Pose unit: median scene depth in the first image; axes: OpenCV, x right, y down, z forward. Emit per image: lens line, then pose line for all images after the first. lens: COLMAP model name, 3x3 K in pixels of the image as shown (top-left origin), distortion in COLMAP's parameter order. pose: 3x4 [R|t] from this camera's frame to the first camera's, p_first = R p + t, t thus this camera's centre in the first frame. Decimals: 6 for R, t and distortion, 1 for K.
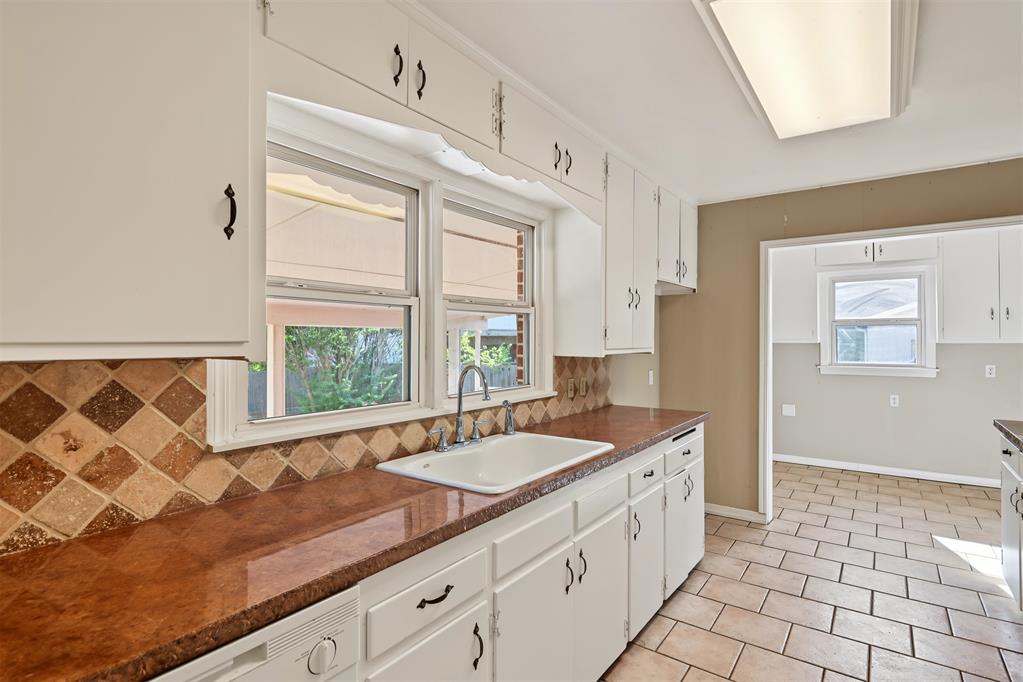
lens RADIAL K [[509.8, 0, 514.0], [0, 509.8, 338.3], [0, 0, 1]] dist [0.003235, 0.000034]
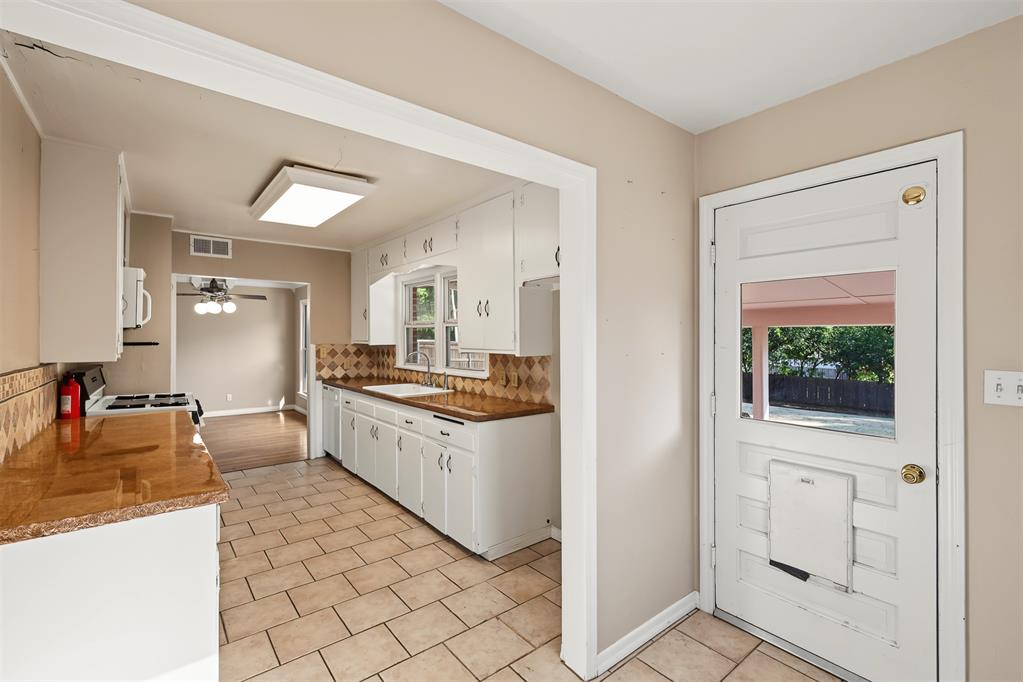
lens RADIAL K [[450.5, 0, 511.8], [0, 450.5, 336.4], [0, 0, 1]] dist [0.001995, 0.001124]
pose [[-0.263742, -0.000405, -0.964593, 1.626440], [0.004341, 0.999989, -0.001607, -0.011657], [0.964583, -0.004611, -0.263738, 1.741560]]
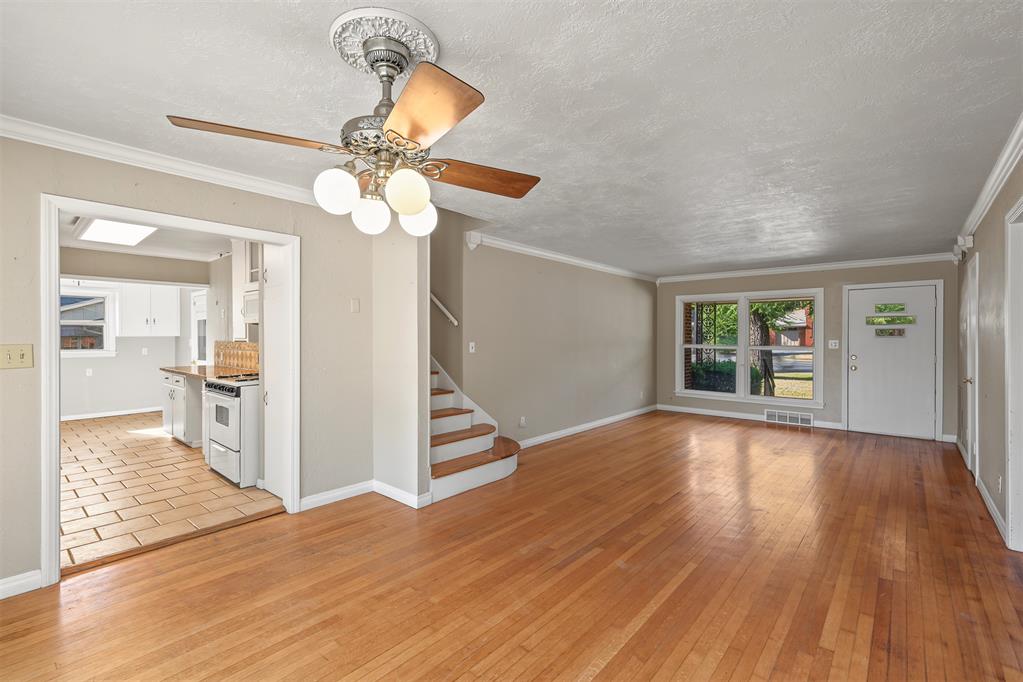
lens RADIAL K [[454.9, 0, 513.2], [0, 454.9, 336.8], [0, 0, 1]] dist [0.007028, -0.000576]
pose [[0.083522, 0.001490, 0.996505, -1.284084], [-0.001659, 0.999998, -0.001356, 0.018336], [-0.996505, -0.001540, 0.083524, -1.012114]]
